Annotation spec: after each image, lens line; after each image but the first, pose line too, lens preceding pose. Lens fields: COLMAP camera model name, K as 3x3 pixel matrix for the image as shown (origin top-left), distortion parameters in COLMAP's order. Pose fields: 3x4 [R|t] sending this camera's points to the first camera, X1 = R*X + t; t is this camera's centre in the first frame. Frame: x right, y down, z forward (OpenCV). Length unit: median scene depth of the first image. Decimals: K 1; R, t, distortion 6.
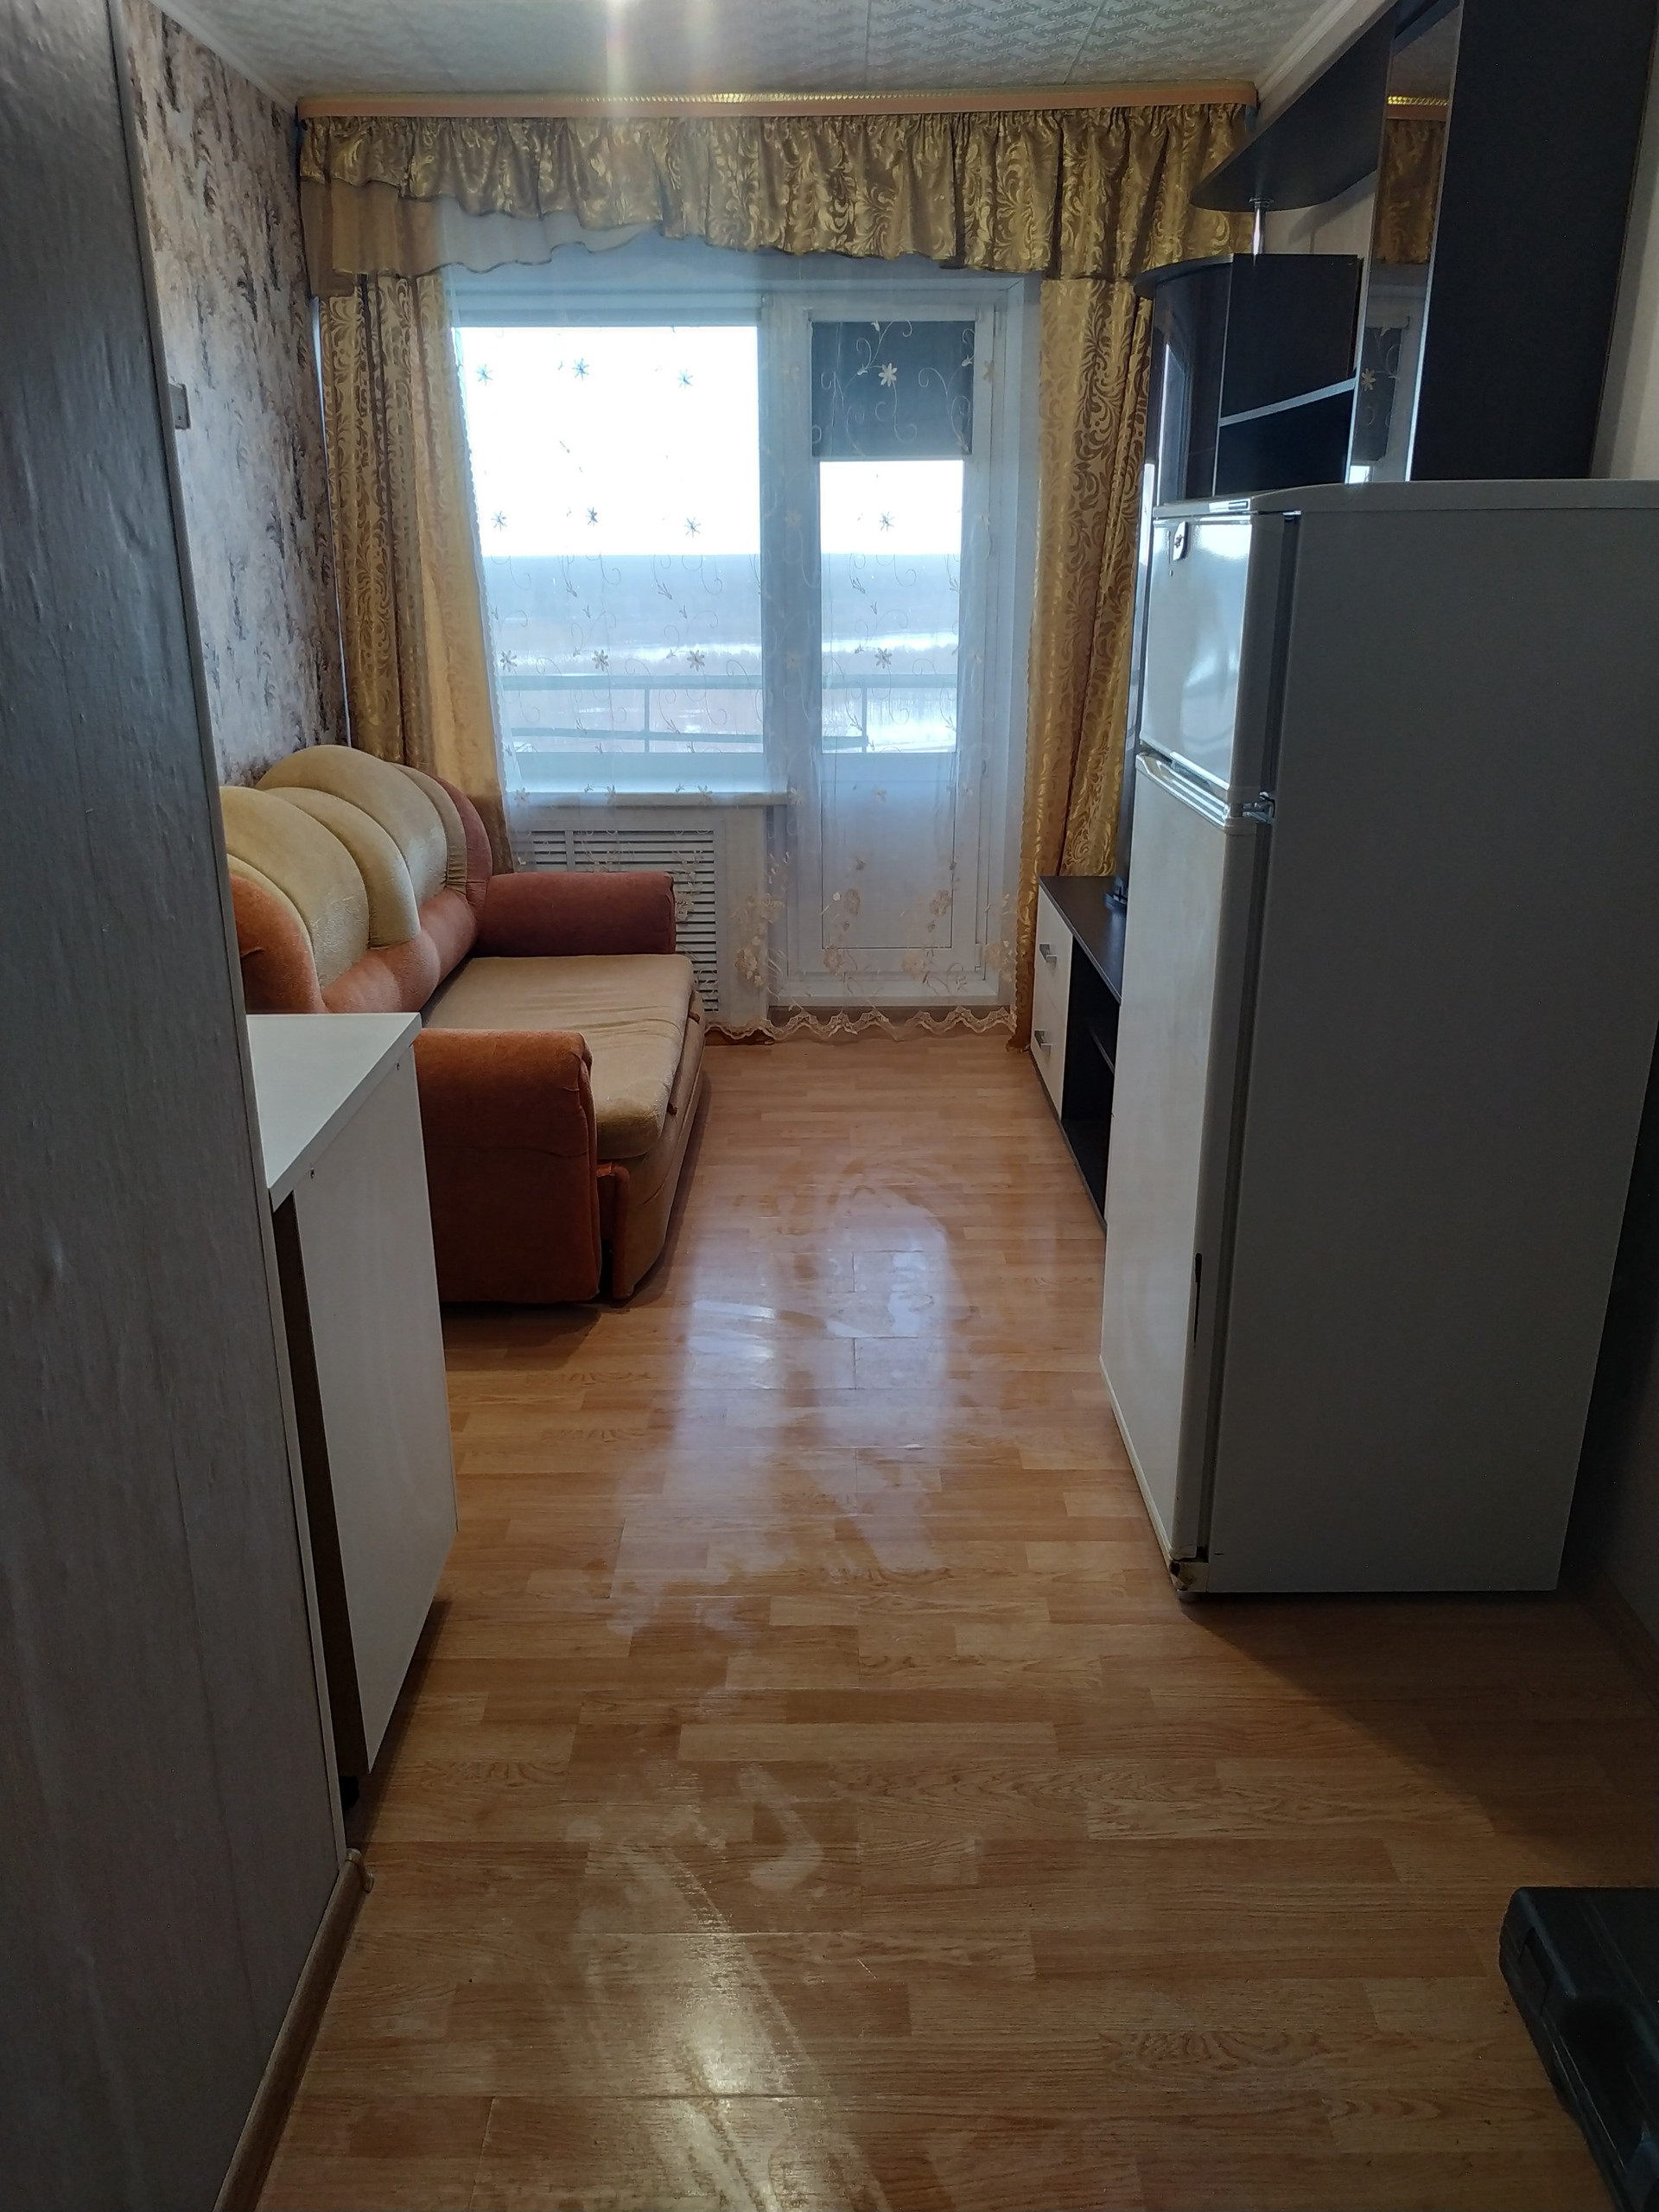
lens RADIAL K [[1575.6, 0, 826.5], [0, 1575.6, 1102.4], [0, 0, 1]] dist [-0.002876, -0.001048]
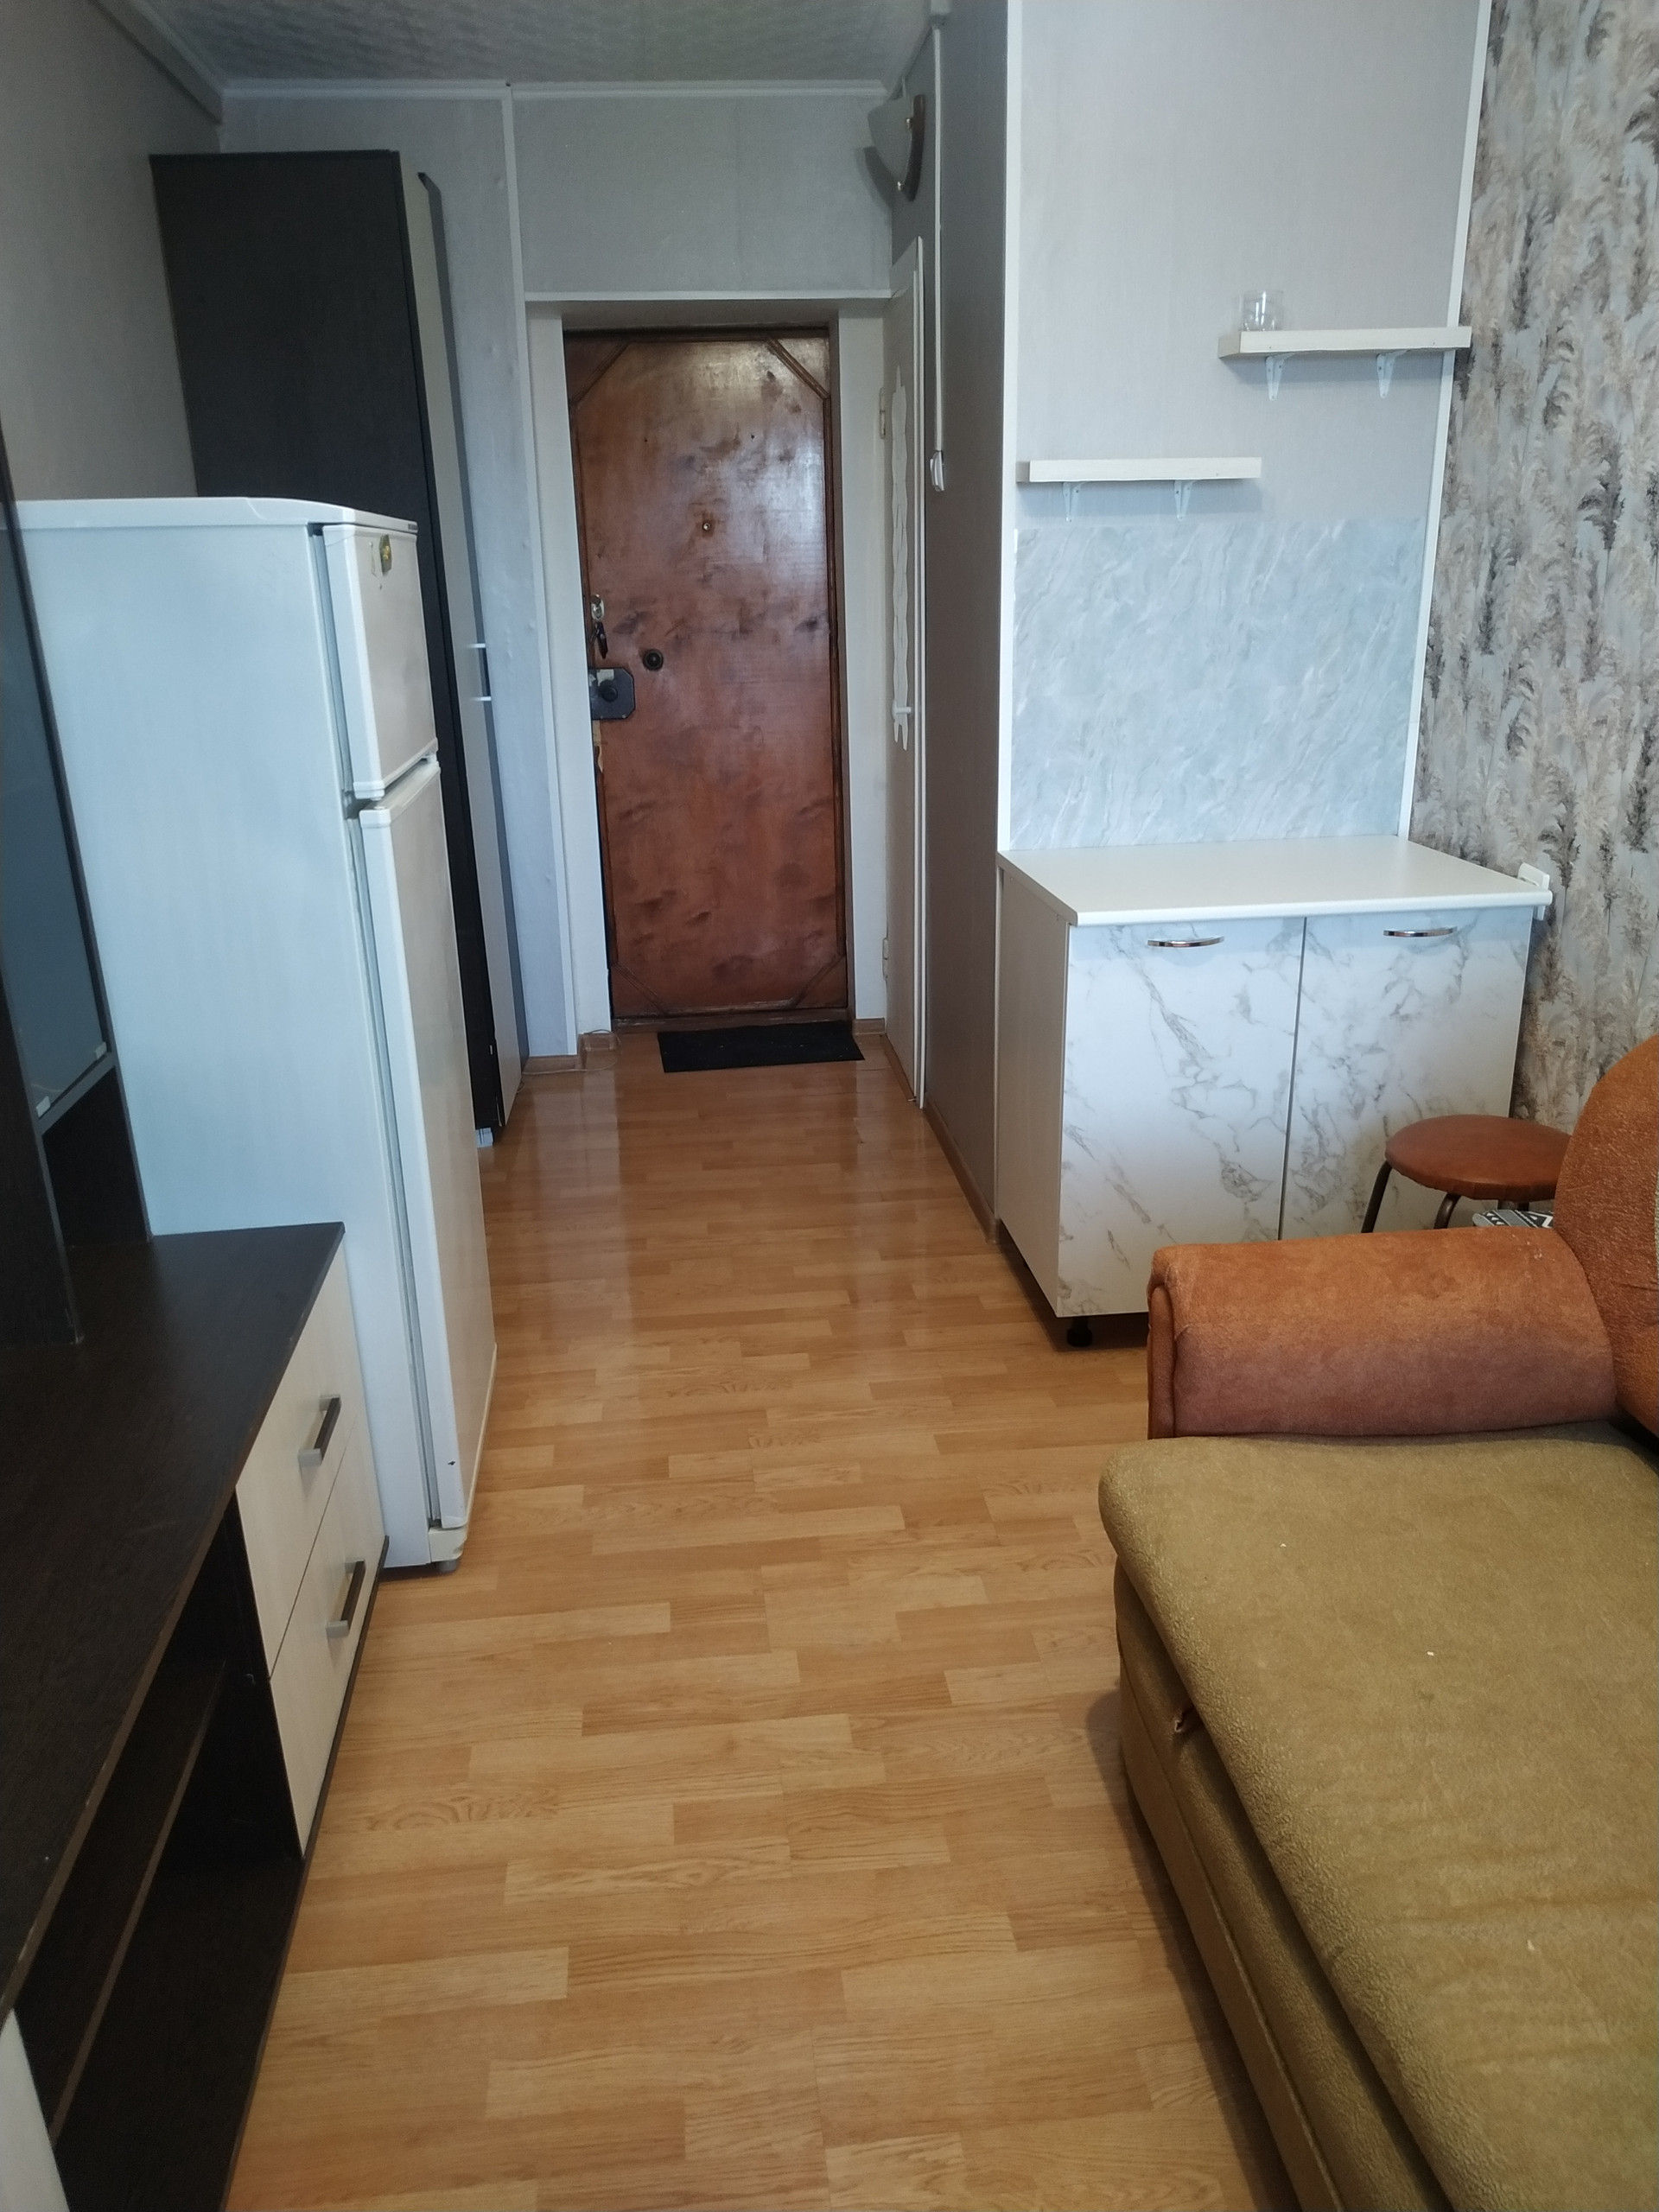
lens RADIAL K [[1575.6, 0, 831.8], [0, 1575.6, 1108.0], [0, 0, 1]] dist [-0.002876, -0.001048]
pose [[-0.996453, 0.050748, -0.067127, 0.017827], [-0.002314, 0.780875, 0.624683, -0.928720], [0.084119, 0.622623, -0.777988, 1.712008]]
